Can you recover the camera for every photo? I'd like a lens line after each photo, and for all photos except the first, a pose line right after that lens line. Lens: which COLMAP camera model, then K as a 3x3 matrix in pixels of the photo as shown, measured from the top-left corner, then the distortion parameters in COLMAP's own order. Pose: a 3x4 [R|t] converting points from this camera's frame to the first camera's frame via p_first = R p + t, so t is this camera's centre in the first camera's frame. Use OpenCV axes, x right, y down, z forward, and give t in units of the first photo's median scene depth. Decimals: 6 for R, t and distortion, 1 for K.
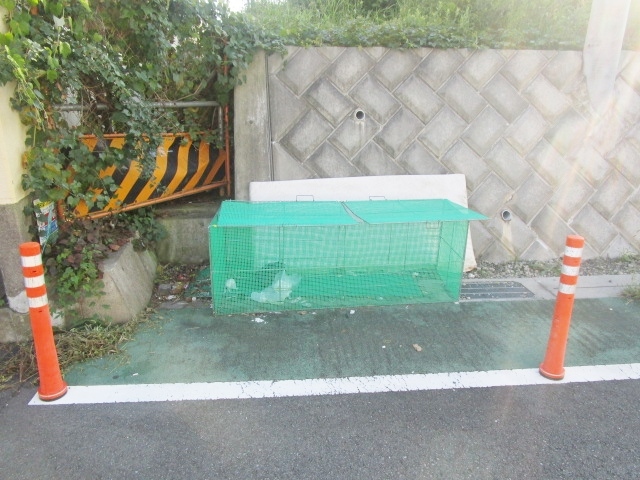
lens RADIAL K [[452.6, 0, 318.5], [0, 452.6, 241.5], [0, 0, 1]] dist [-0.031166, 0.006934]
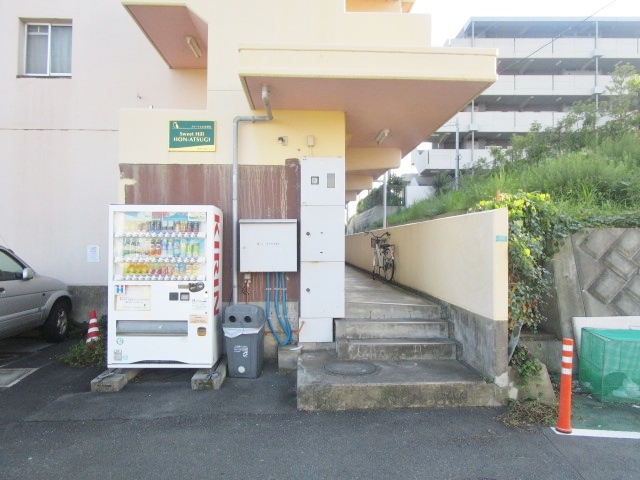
lens RADIAL K [[452.6, 0, 318.5], [0, 452.6, 241.5], [0, 0, 1]] dist [-0.031166, 0.006934]
pose [[0.980505, 0.002260, -0.196480, -0.644998], [-0.065591, 0.946343, -0.316437, 0.141821], [0.185223, 0.323155, 0.928043, -0.539347]]
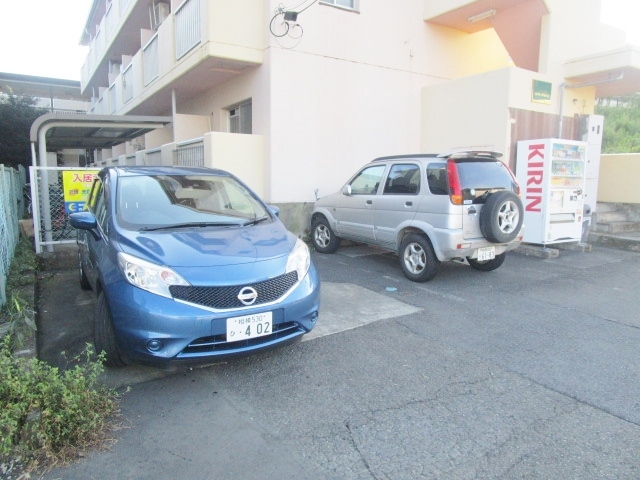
lens RADIAL K [[452.6, 0, 318.5], [0, 452.6, 241.5], [0, 0, 1]] dist [-0.031166, 0.006934]
pose [[0.952881, -0.031982, 0.301652, -2.910798], [0.088093, 0.980745, -0.174294, 0.351927], [-0.290270, 0.192655, 0.937351, -0.912710]]
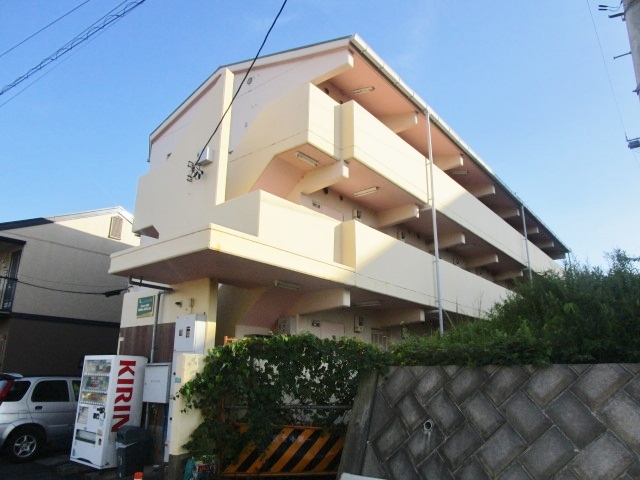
lens RADIAL K [[452.6, 0, 318.5], [0, 452.6, 241.5], [0, 0, 1]] dist [-0.031166, 0.006934]
pose [[0.609293, -0.219036, -0.762093, 0.880303], [-0.255169, 0.855808, -0.449979, -0.098120], [0.750767, 0.468631, 0.465547, 0.056745]]
